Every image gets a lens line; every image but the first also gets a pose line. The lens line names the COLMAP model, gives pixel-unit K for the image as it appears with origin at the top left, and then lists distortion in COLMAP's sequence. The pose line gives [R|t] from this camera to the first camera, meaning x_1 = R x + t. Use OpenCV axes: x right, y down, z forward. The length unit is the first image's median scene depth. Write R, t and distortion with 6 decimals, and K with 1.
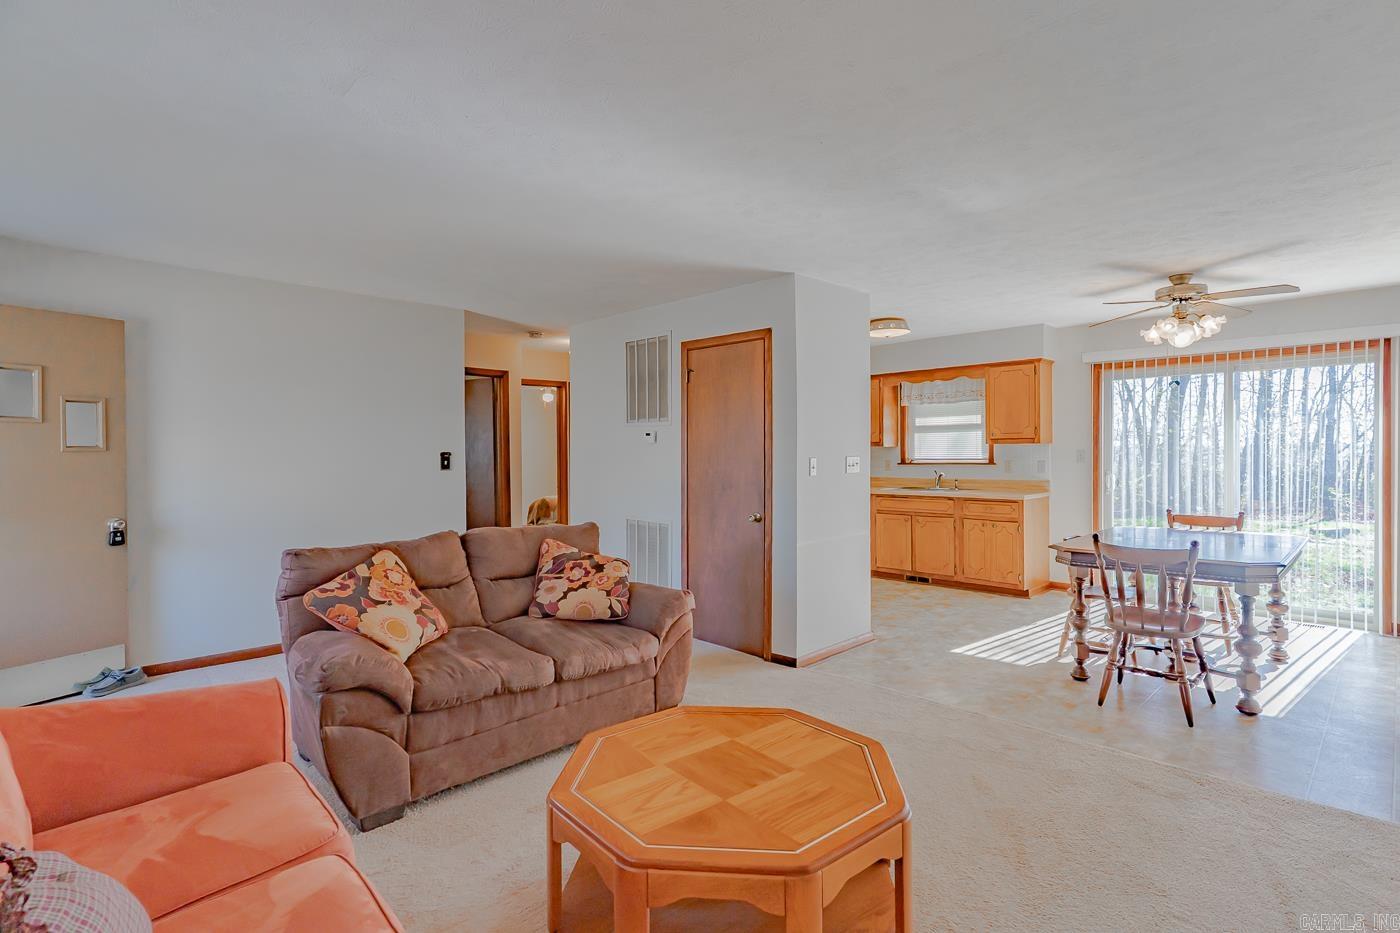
lens RADIAL K [[708.0, 0, 700.0], [0, 708.0, 466.5], [0, 0, 1]] dist [0.002456, 0.000351]
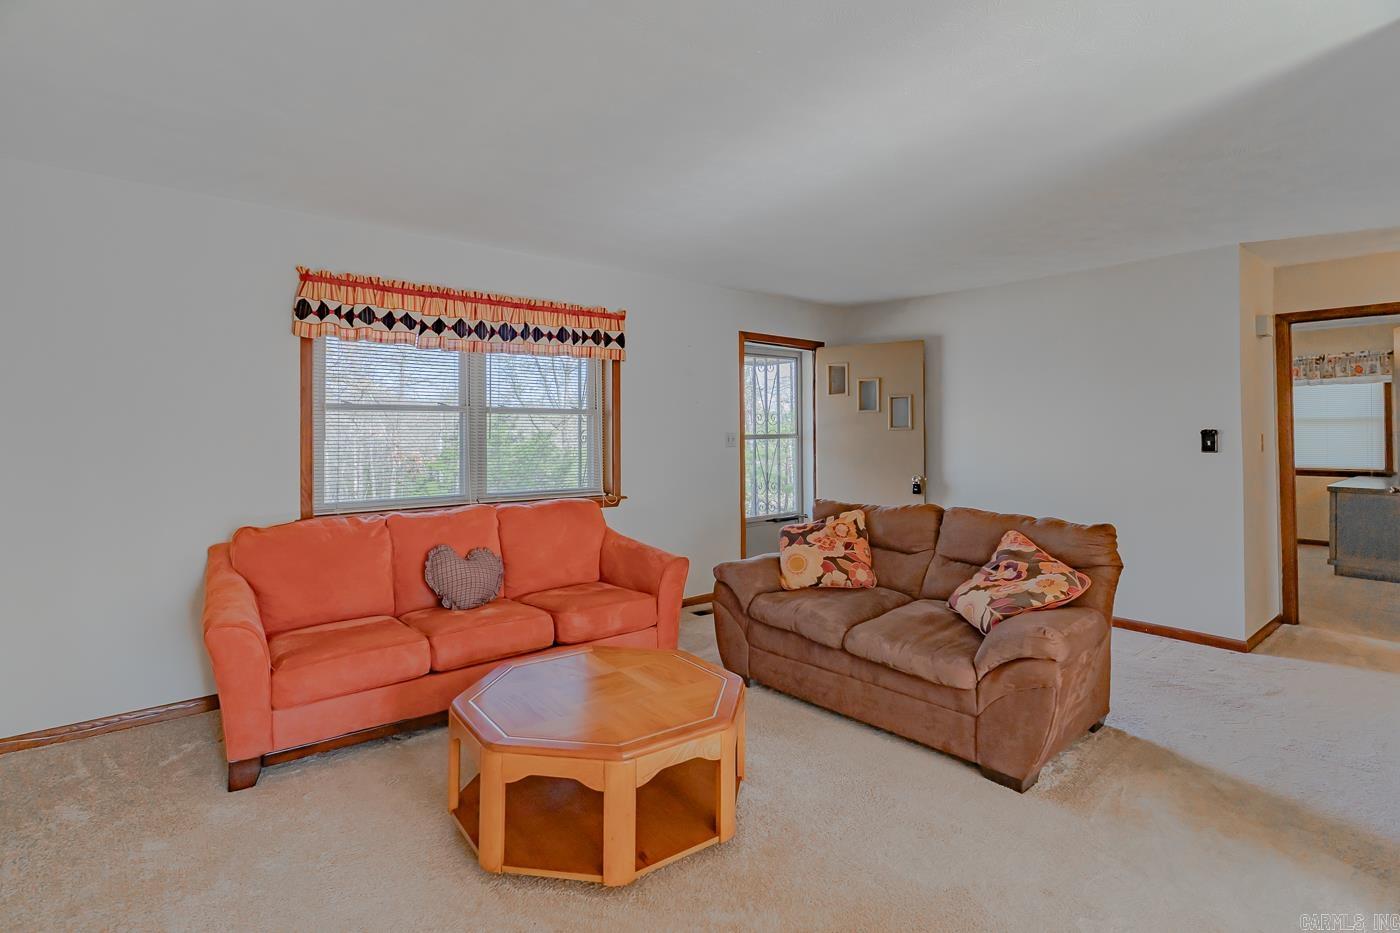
lens RADIAL K [[681.8, 0, 700.0], [0, 681.8, 466.5], [0, 0, 1]] dist [0.005412, 0.001075]
pose [[-0.075963, 0.048819, -0.995915, 0.651644], [-0.019500, 0.998537, 0.050435, -0.009443], [0.996920, 0.023252, -0.074900, 0.702928]]
